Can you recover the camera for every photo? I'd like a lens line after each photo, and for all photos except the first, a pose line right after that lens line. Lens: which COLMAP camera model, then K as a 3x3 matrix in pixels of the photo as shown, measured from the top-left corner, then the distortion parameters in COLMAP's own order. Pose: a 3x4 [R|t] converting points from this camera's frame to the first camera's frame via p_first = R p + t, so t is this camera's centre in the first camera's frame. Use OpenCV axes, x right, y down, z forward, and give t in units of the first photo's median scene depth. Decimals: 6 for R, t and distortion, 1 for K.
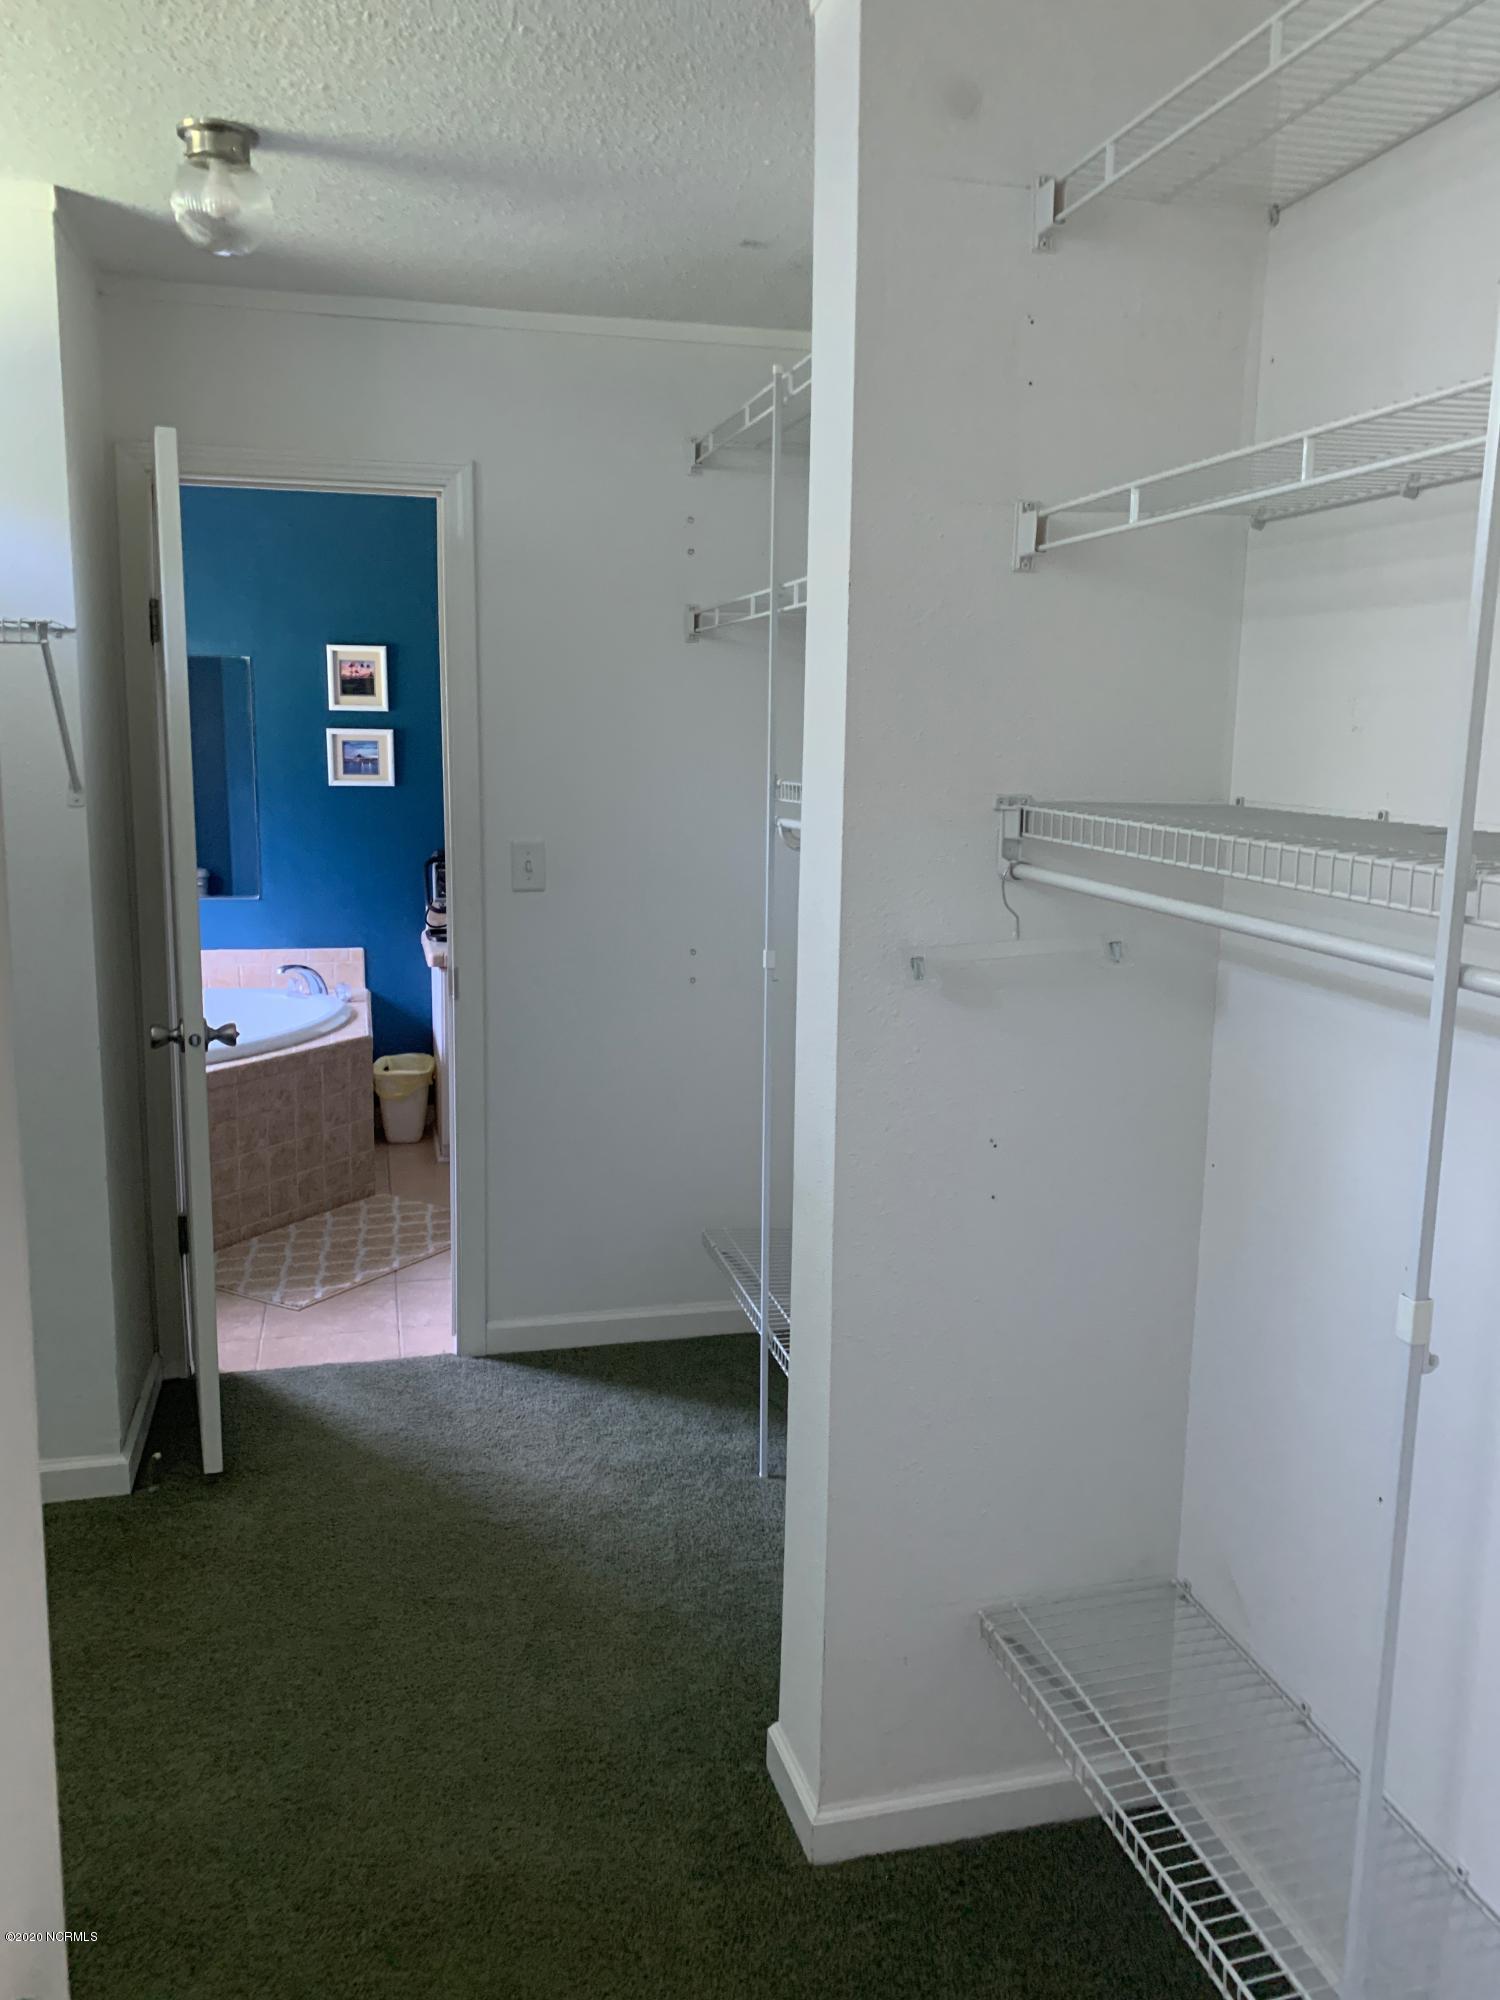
lens RADIAL K [[1548.9, 0, 749.3], [0, 1548.9, 999.7], [0, 0, 1]] dist [0.072061, -0.098280]
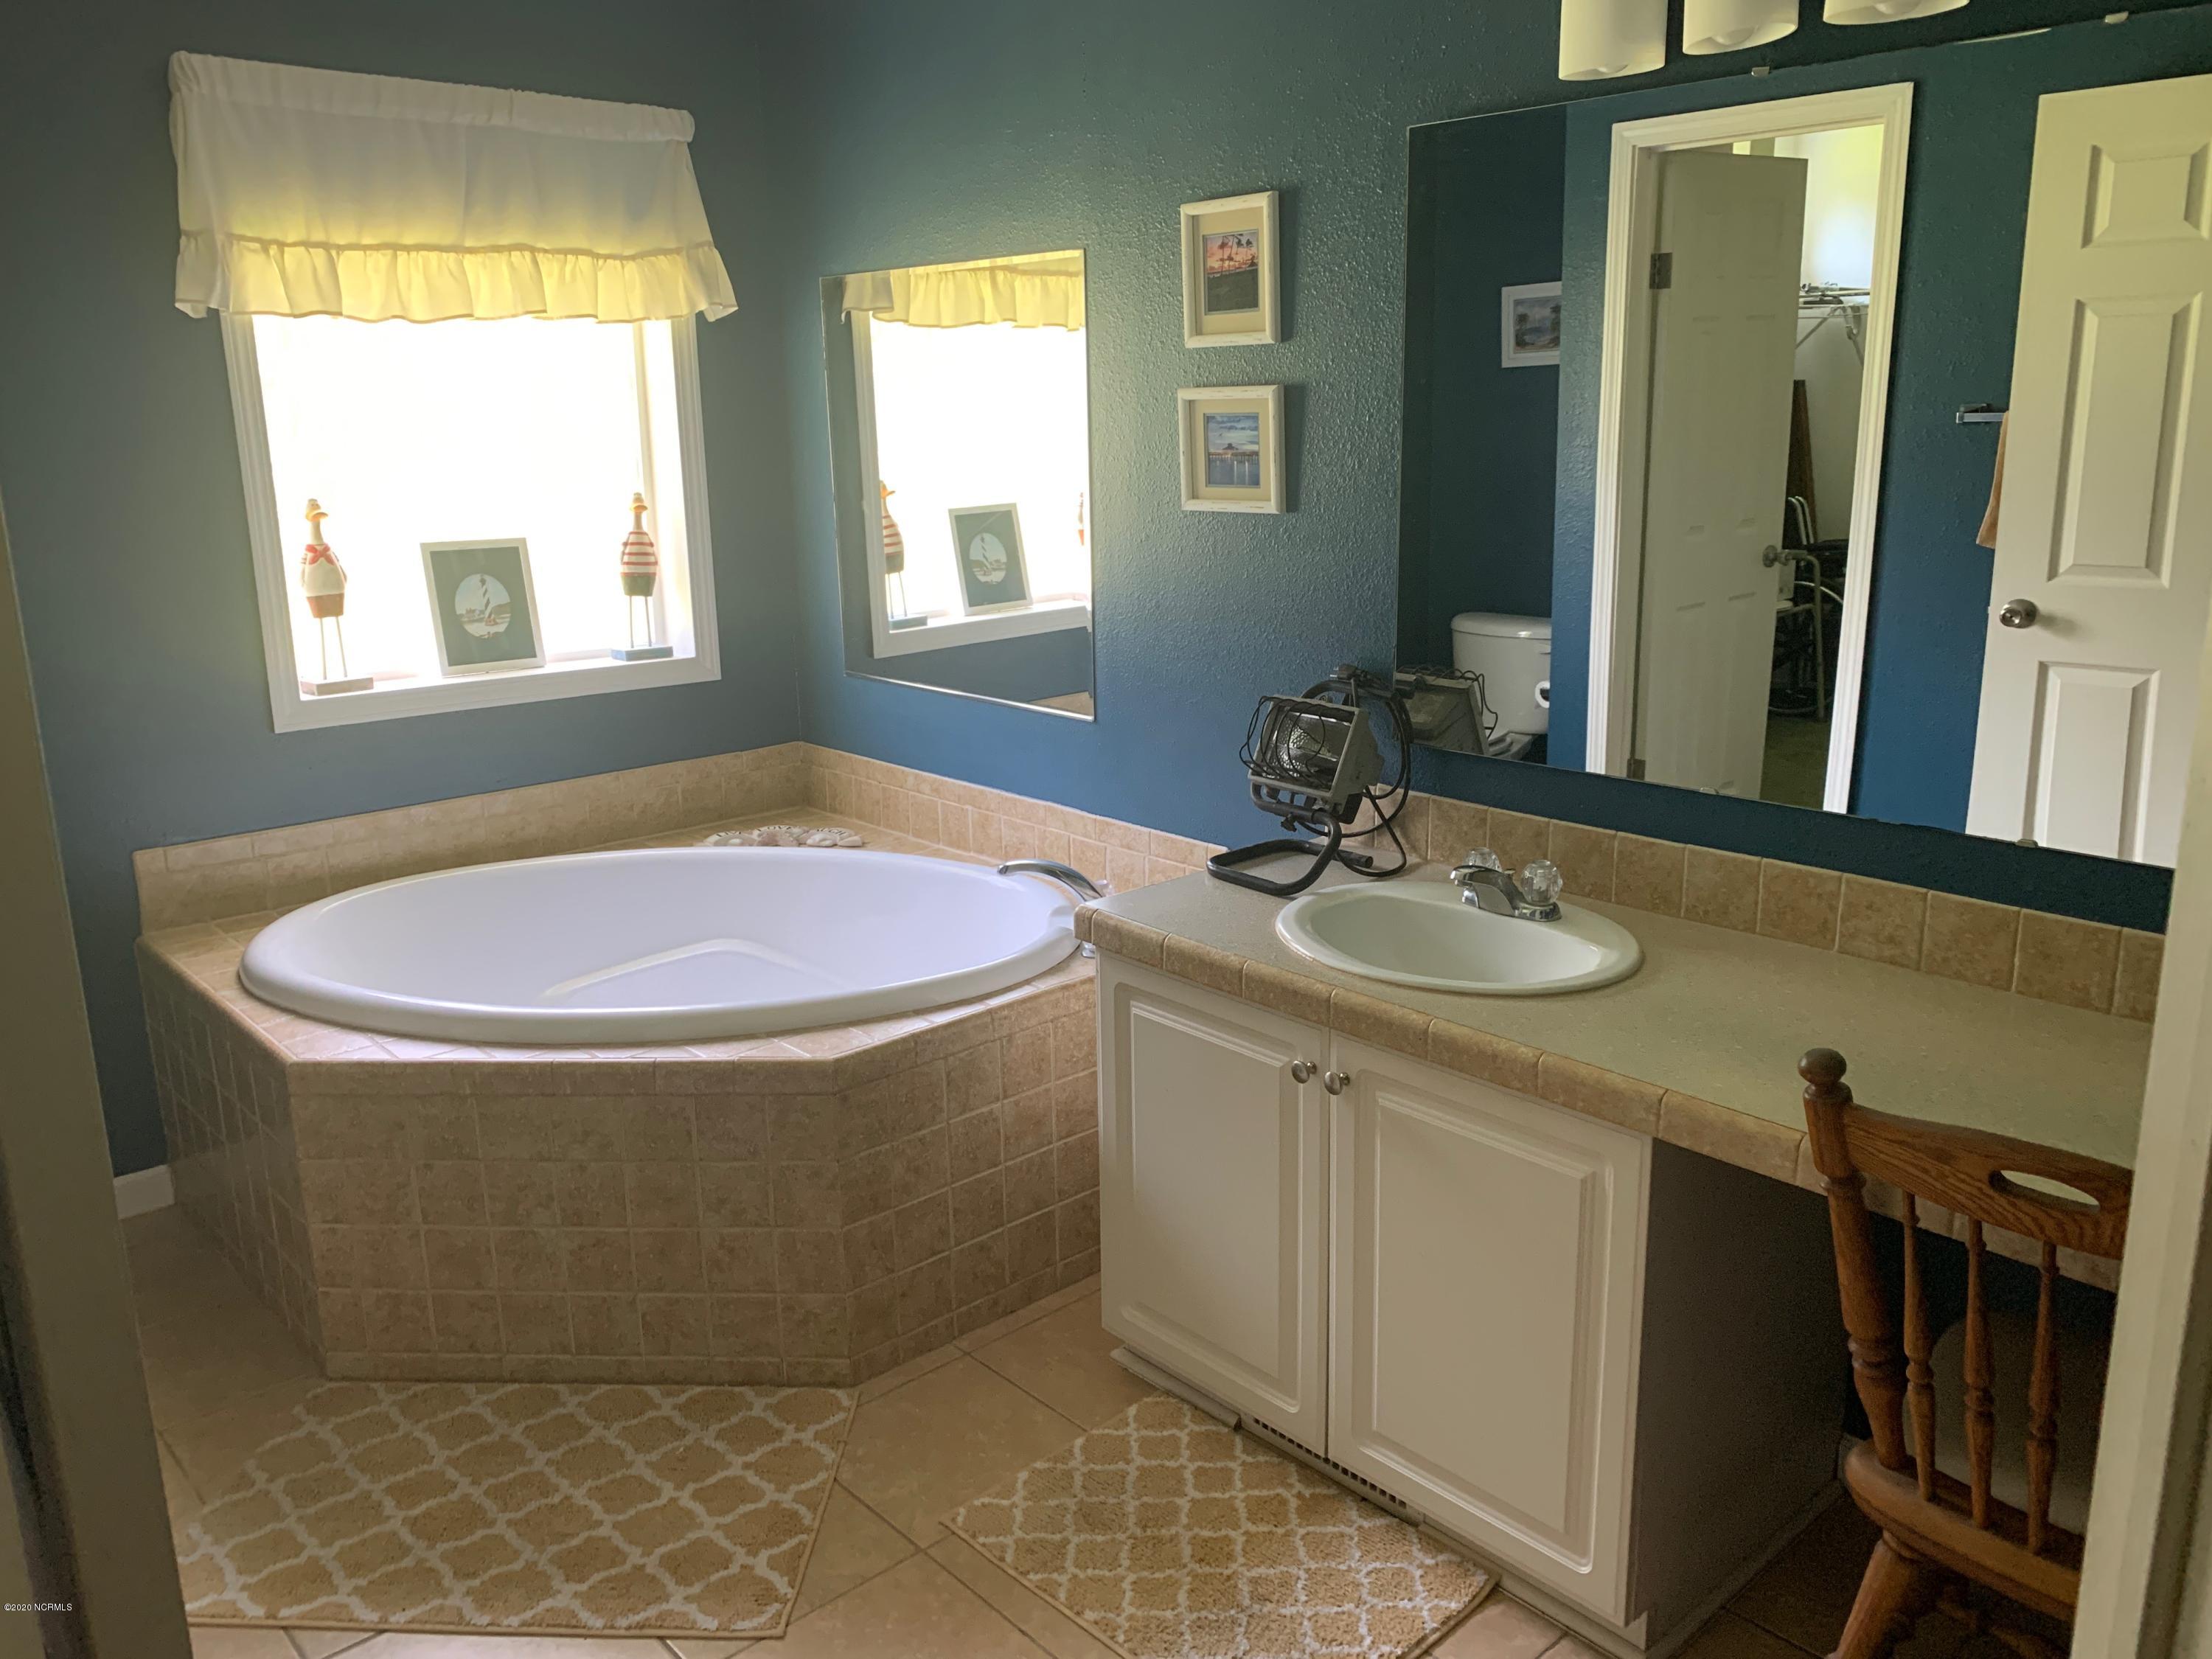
lens RADIAL K [[1713.1, 0, 1107.9], [0, 1713.1, 823.0], [0, 0, 1]] dist [0.072061, -0.098280]
pose [[0.464236, 0.193752, -0.864260, 0.197290], [-0.134213, 0.979901, 0.147585, -0.118861], [0.875484, 0.047480, 0.480910, 0.736568]]
